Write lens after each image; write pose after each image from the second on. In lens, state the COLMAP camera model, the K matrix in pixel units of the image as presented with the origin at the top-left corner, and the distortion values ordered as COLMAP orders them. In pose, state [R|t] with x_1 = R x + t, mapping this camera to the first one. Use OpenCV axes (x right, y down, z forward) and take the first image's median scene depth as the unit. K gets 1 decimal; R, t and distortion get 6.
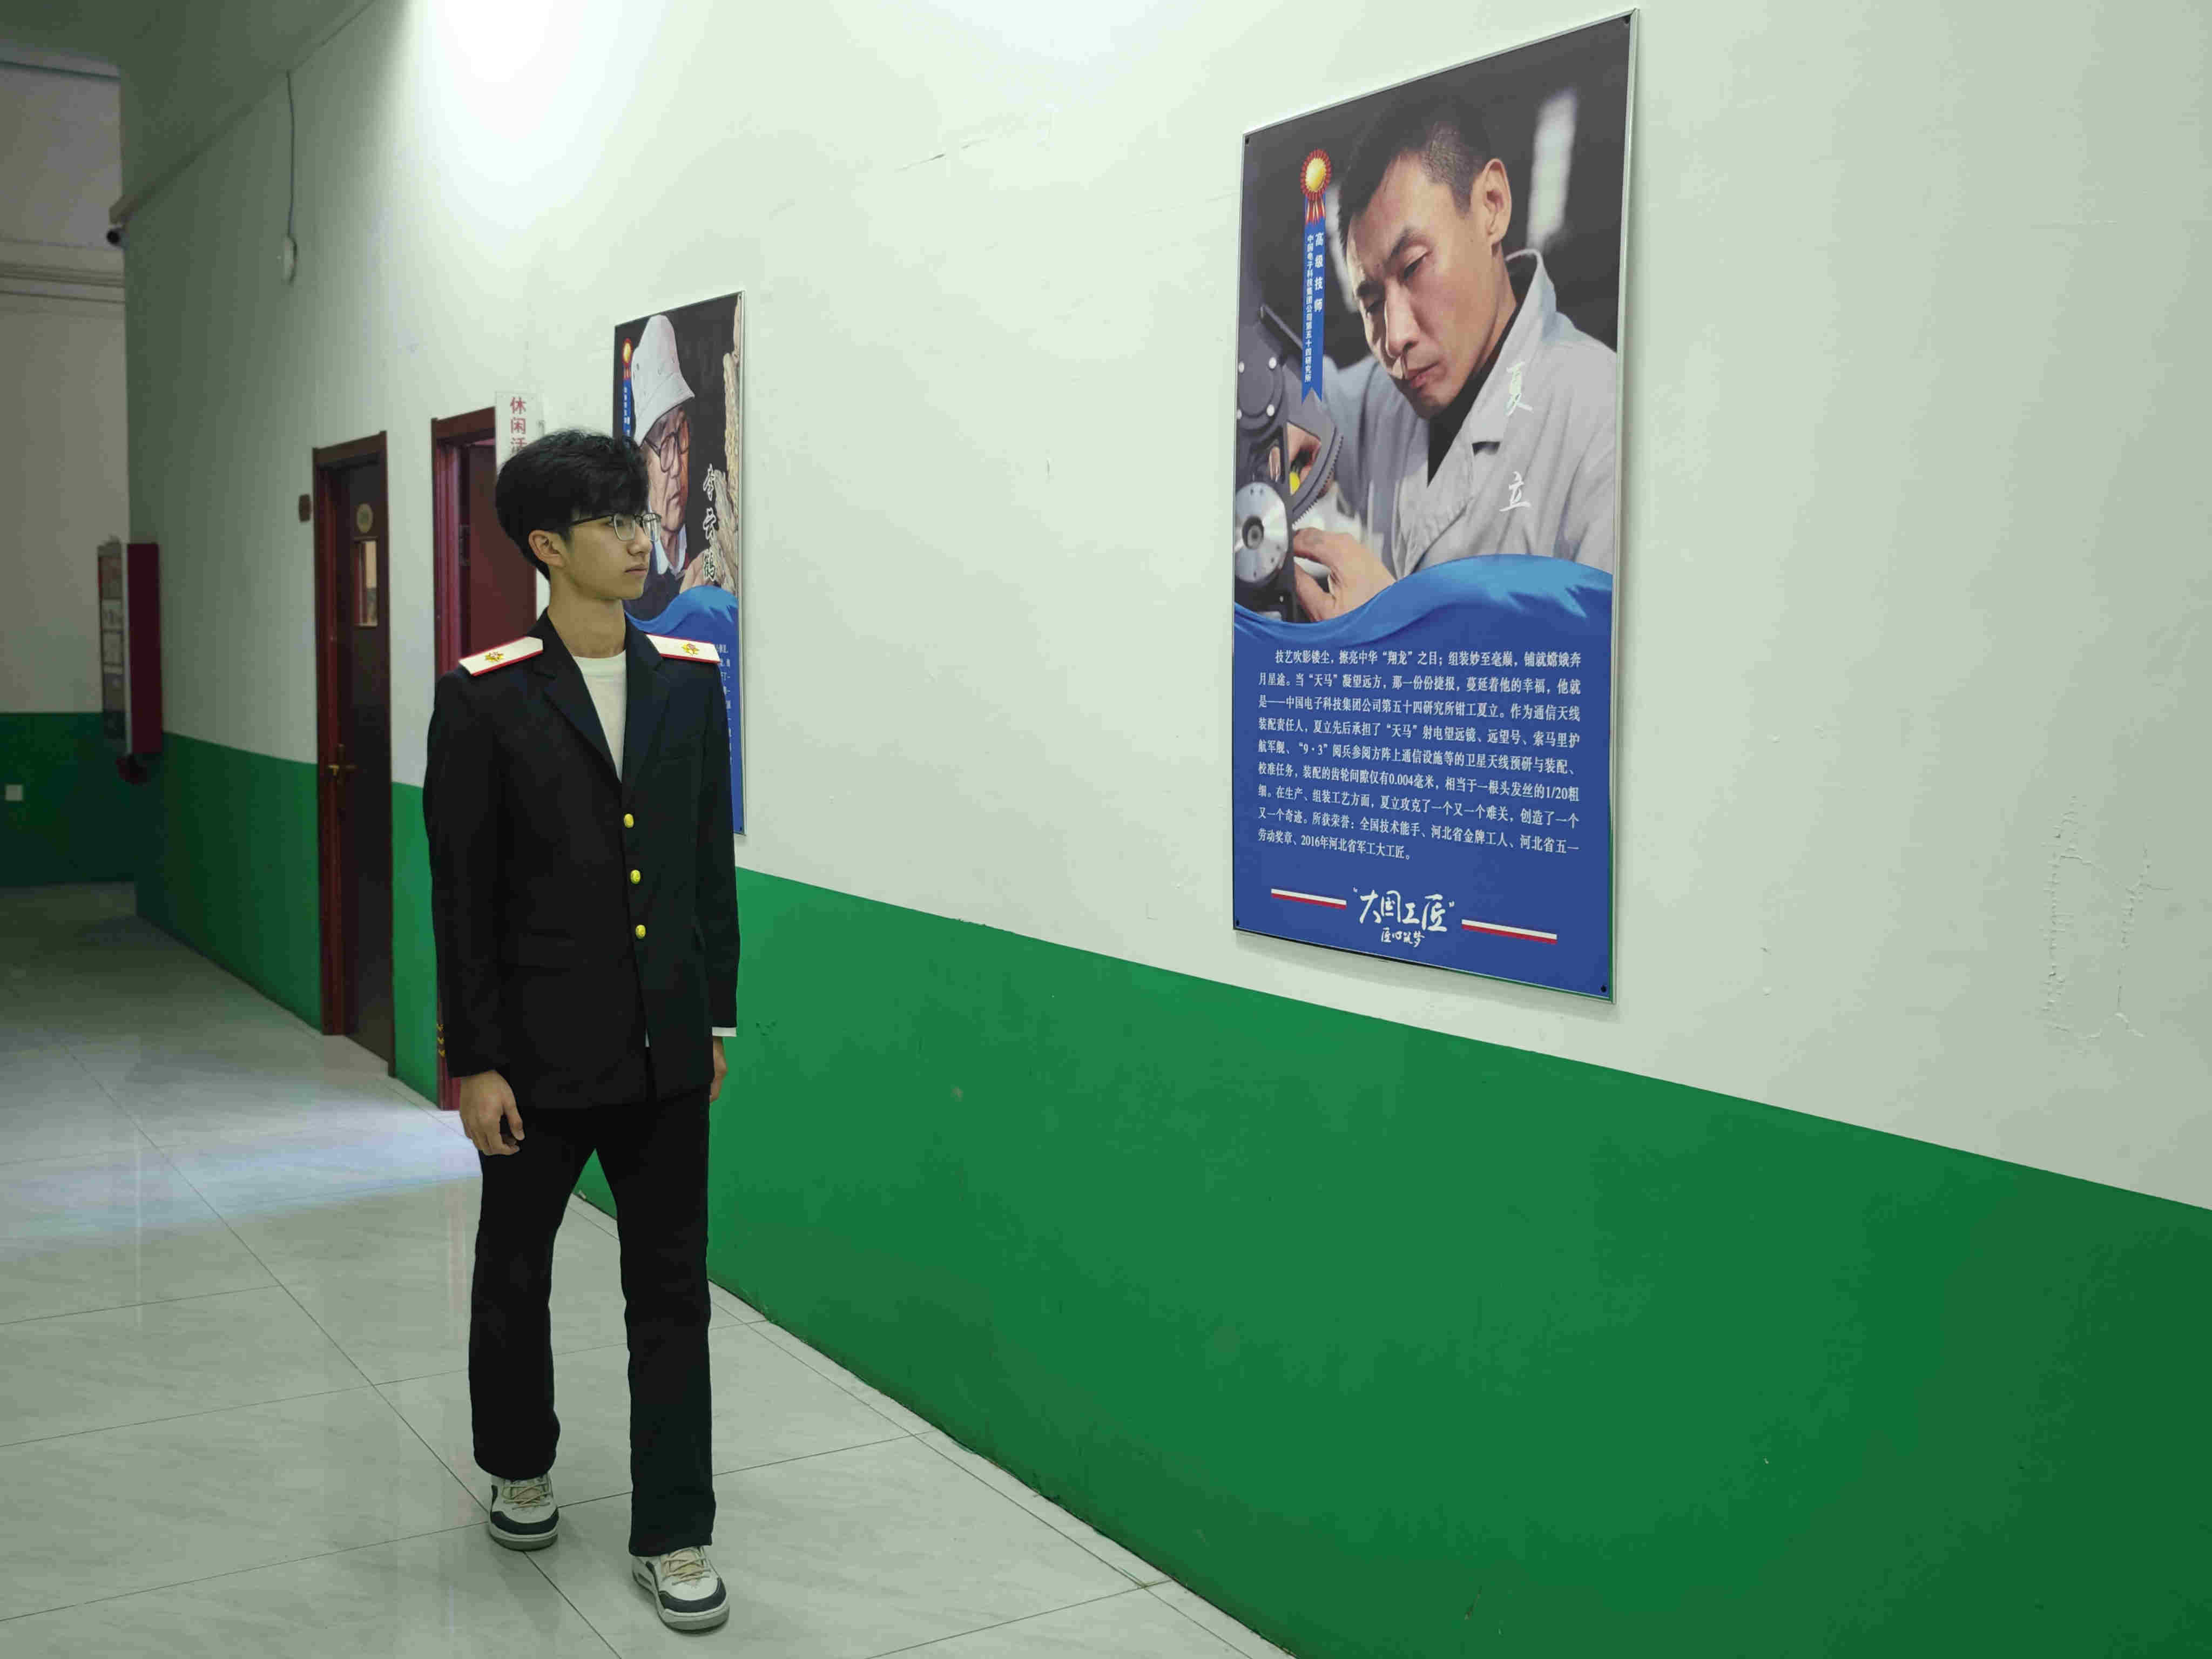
lens RADIAL K [[2252.7, 0, 1110.0], [0, 2252.7, 829.2], [0, 0, 1]] dist [-0.033079, 0.000000]
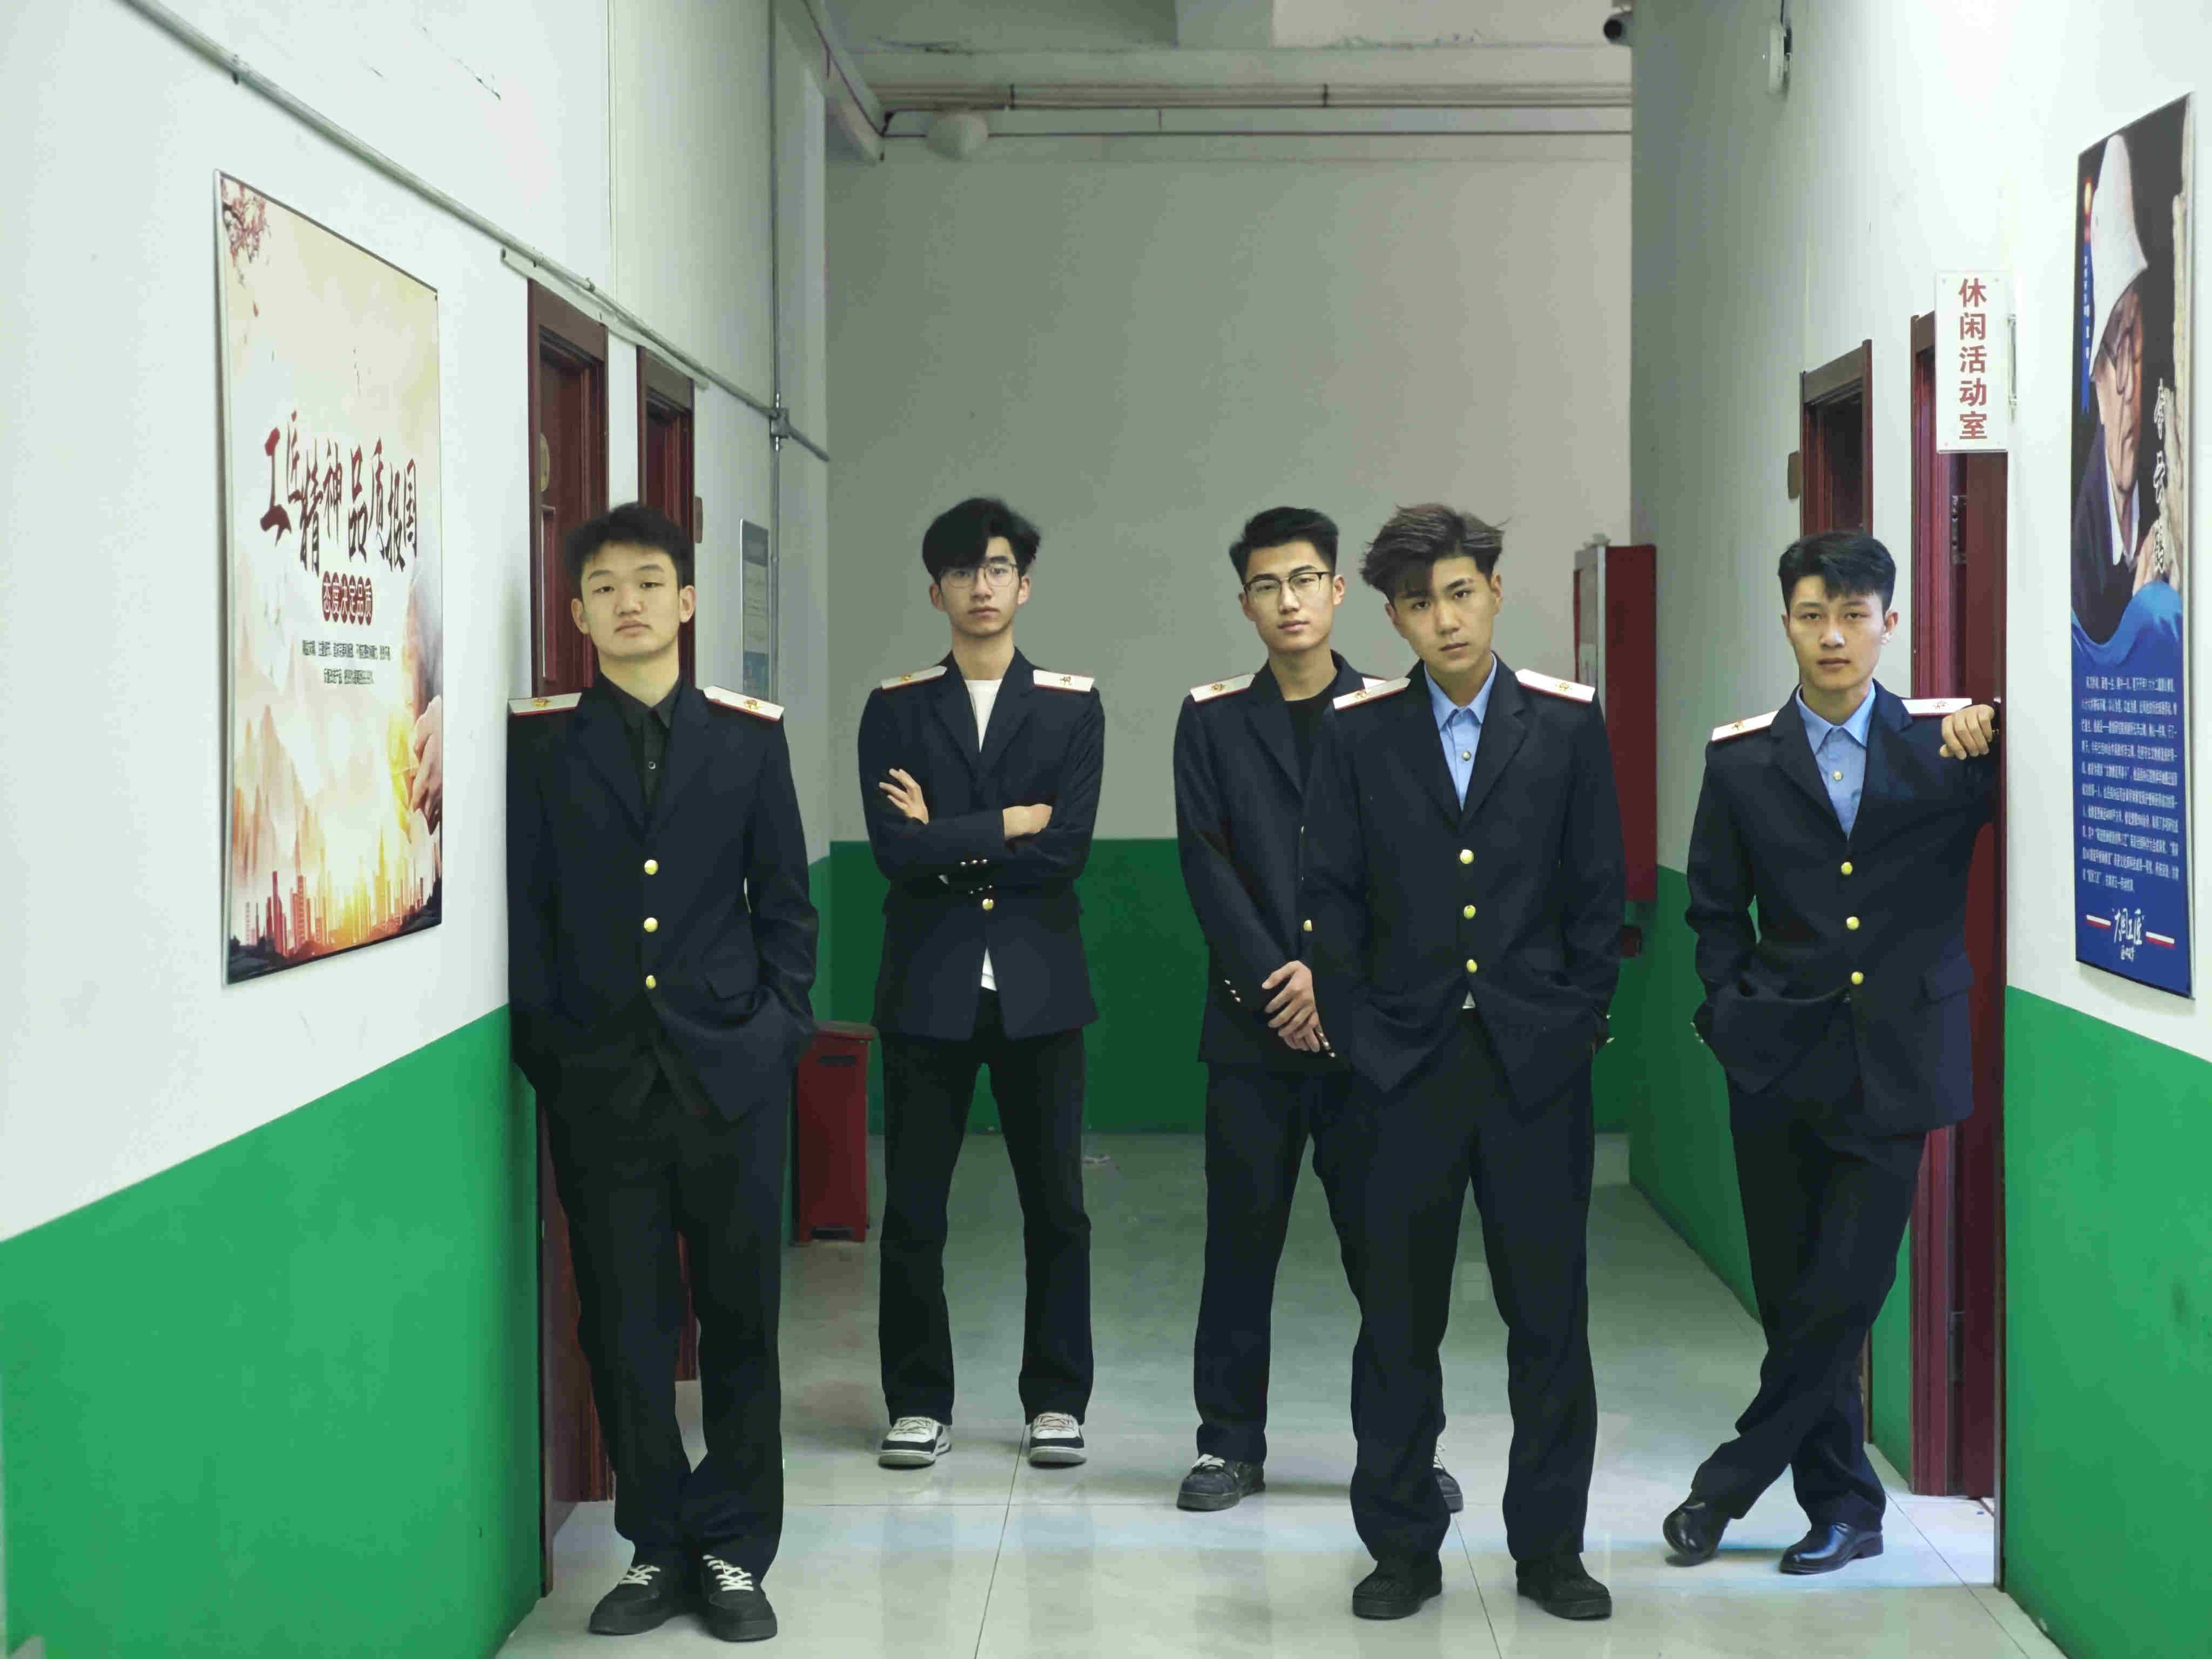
lens RADIAL K [[4710.1, 0, 1097.3], [0, 4710.1, 823.7], [0, 0, 1]] dist [-0.016467, 0.000000]
pose [[0.827759, 0.007470, -0.561033, 0.445911], [-0.045317, 0.997535, -0.053580, 0.055134], [0.559250, 0.069775, 0.826057, -0.285010]]
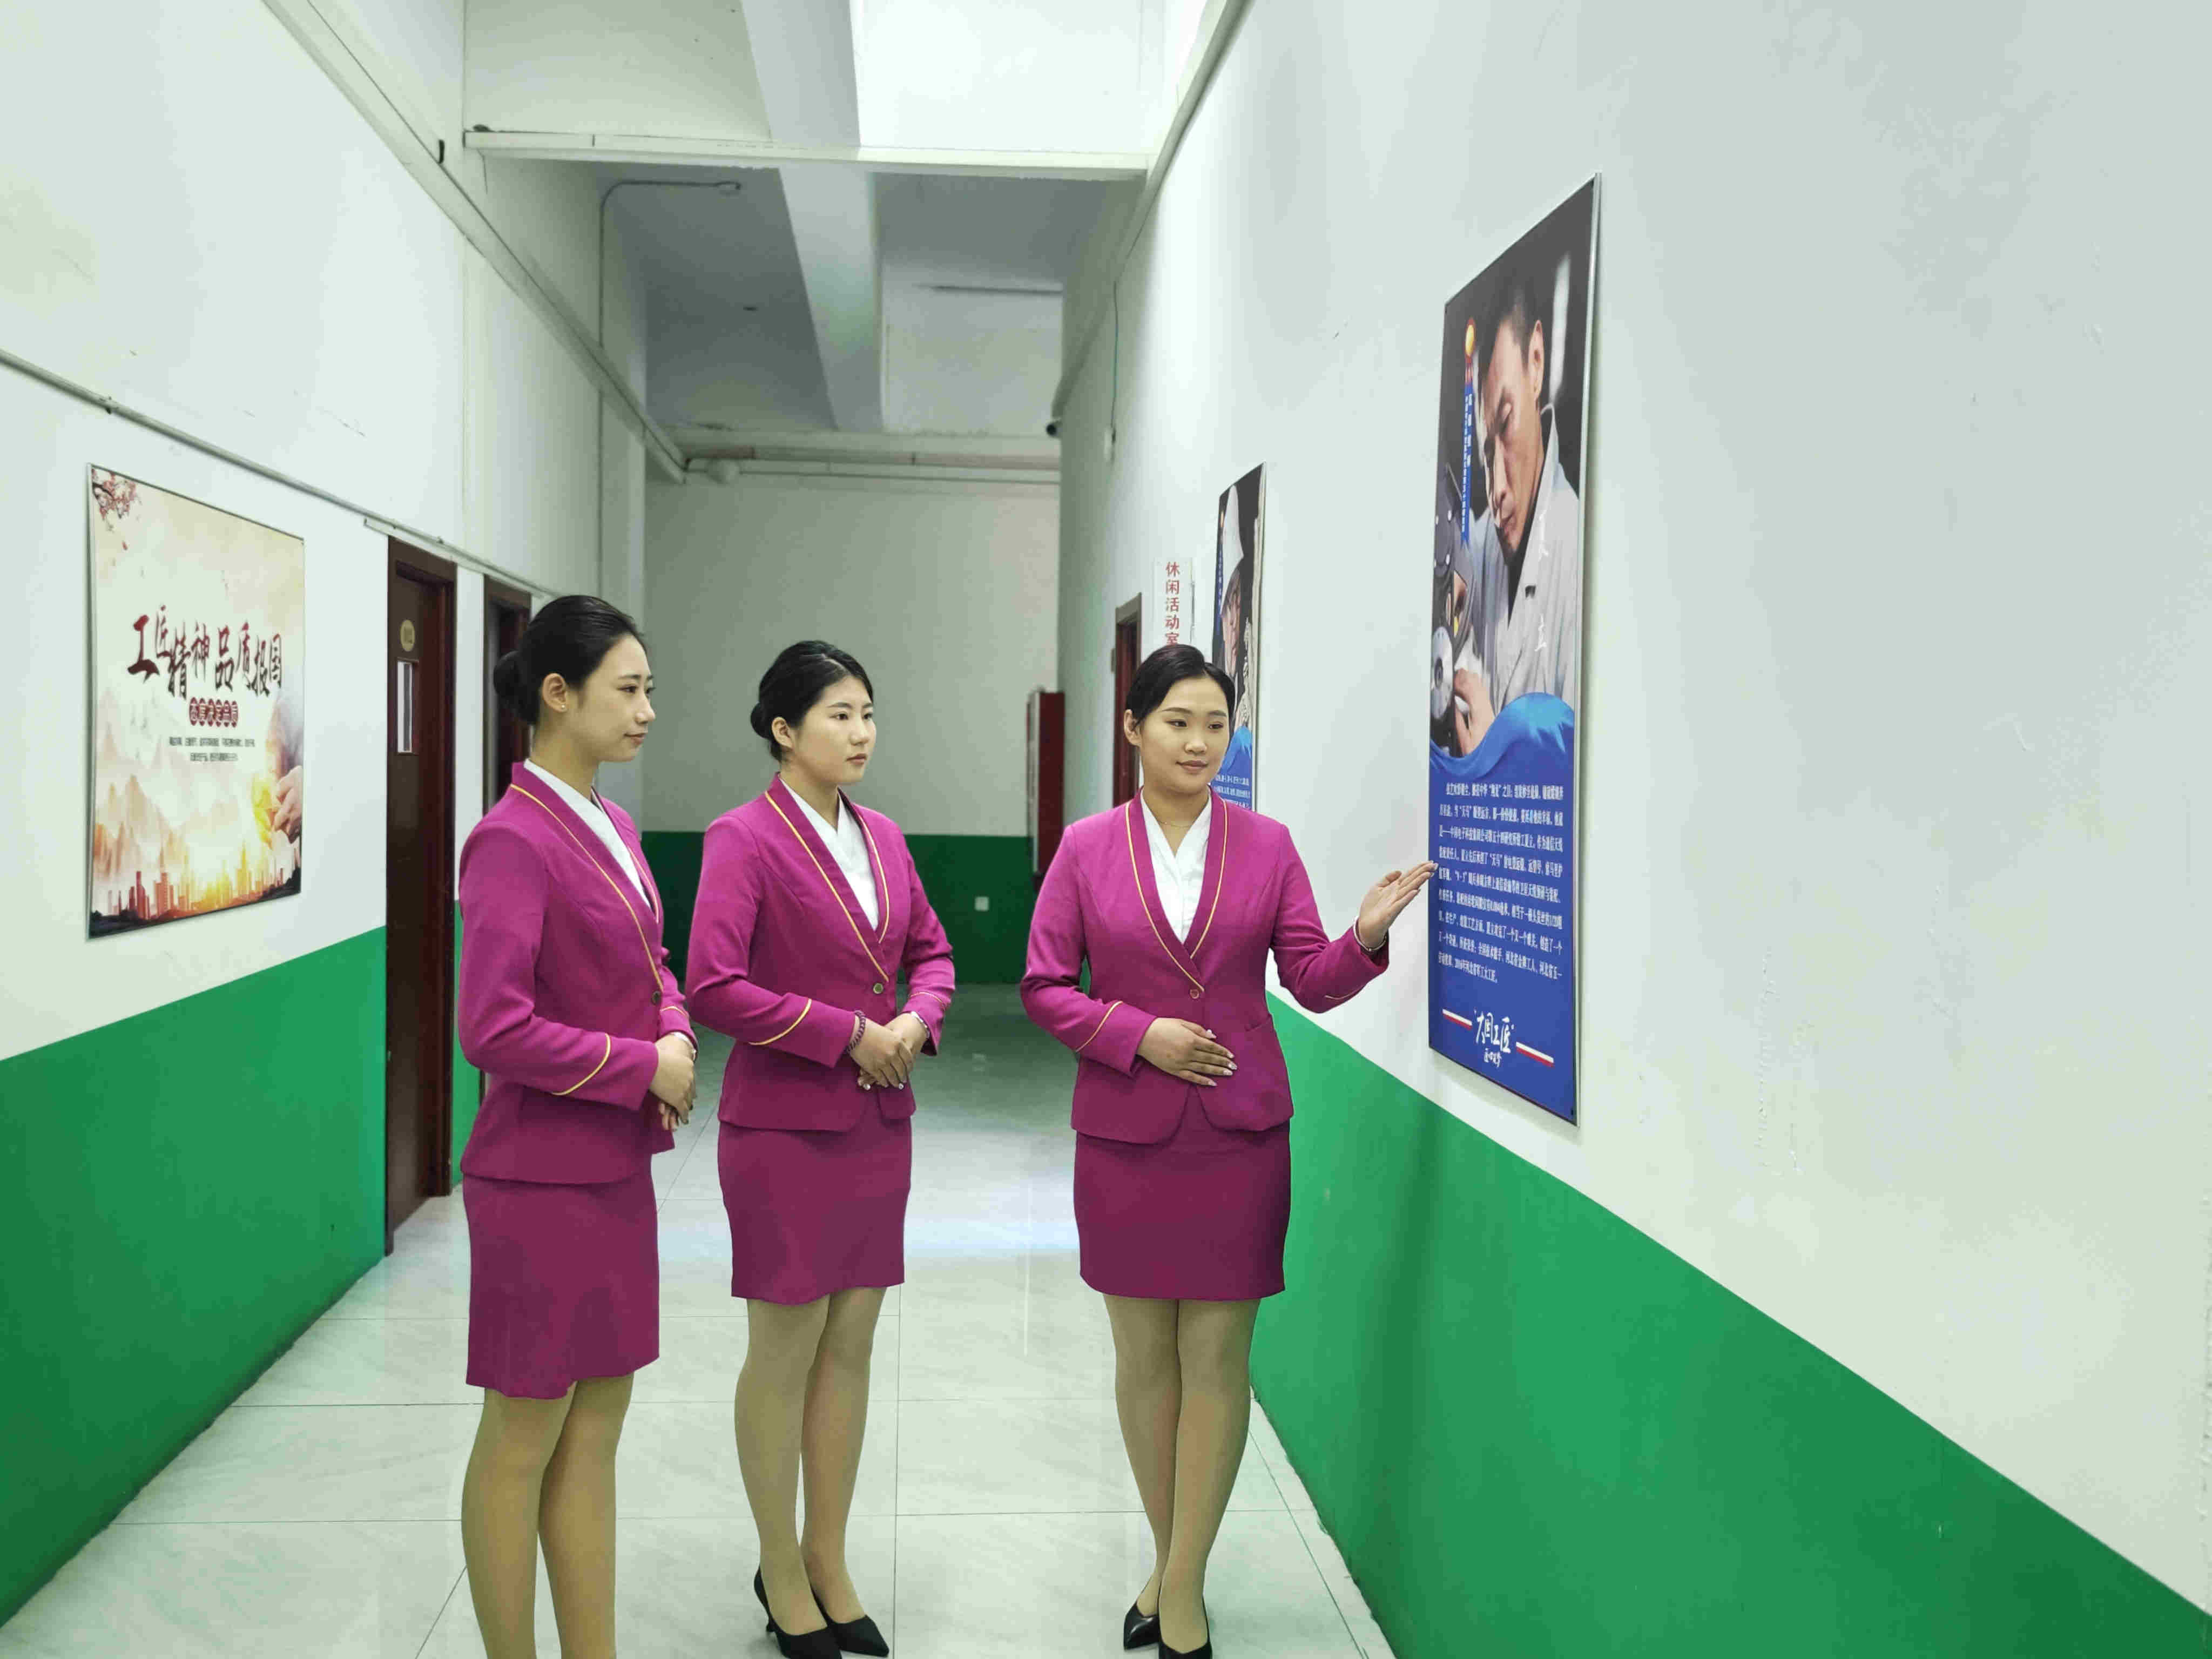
lens RADIAL K [[2252.7, 0, 1124.9], [0, 2252.7, 839.6], [0, 0, 1]] dist [-0.033079, 0.000000]
pose [[0.884308, 0.030505, -0.465907, 0.444400], [-0.059910, 0.997028, -0.048431, 0.007602], [0.463045, 0.070740, 0.883507, -0.007751]]
